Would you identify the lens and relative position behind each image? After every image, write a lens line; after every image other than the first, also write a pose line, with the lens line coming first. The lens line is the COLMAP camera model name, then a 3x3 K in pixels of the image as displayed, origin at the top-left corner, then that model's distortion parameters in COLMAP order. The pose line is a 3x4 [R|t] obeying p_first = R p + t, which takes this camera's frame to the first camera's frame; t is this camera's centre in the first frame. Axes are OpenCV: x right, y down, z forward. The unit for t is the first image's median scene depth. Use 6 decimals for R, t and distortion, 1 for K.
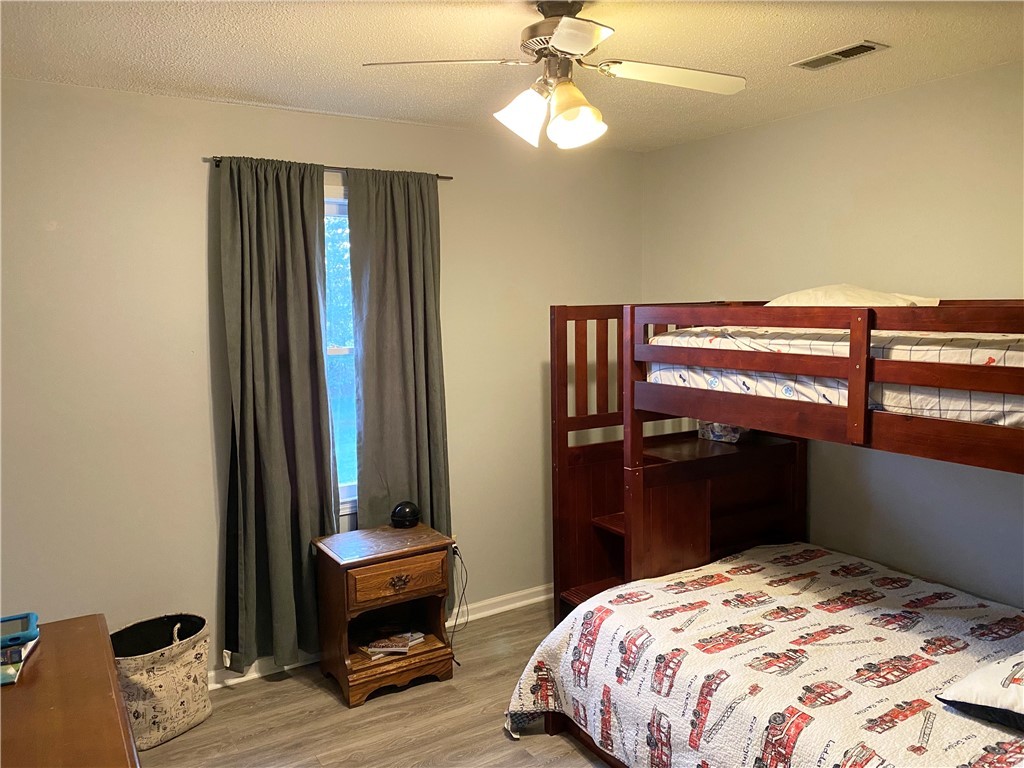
lens RADIAL K [[779.7, 0, 509.3], [0, 779.7, 389.2], [0, 0, 1]] dist [0.034760, -0.052201]
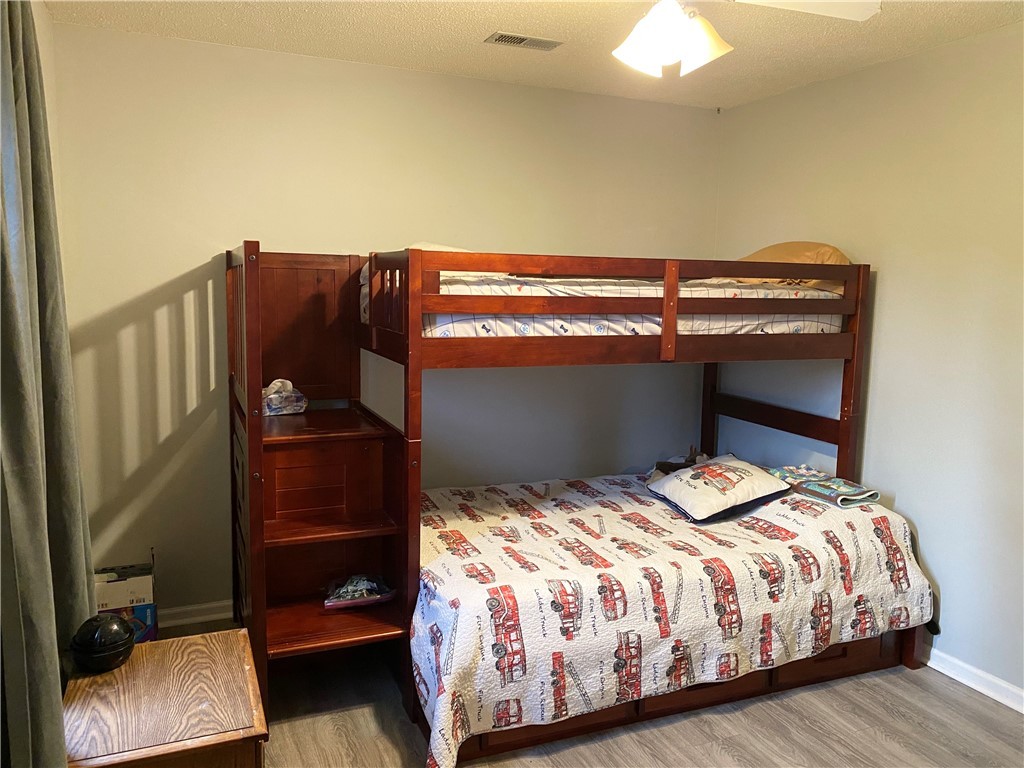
lens RADIAL K [[779.7, 0, 507.9], [0, 779.7, 376.8], [0, 0, 1]] dist [0.034760, -0.052201]
pose [[0.156639, -0.101235, 0.982454, -0.815306], [0.092622, 0.991855, 0.087436, -0.041007], [-0.983303, 0.077301, 0.164739, 0.917494]]
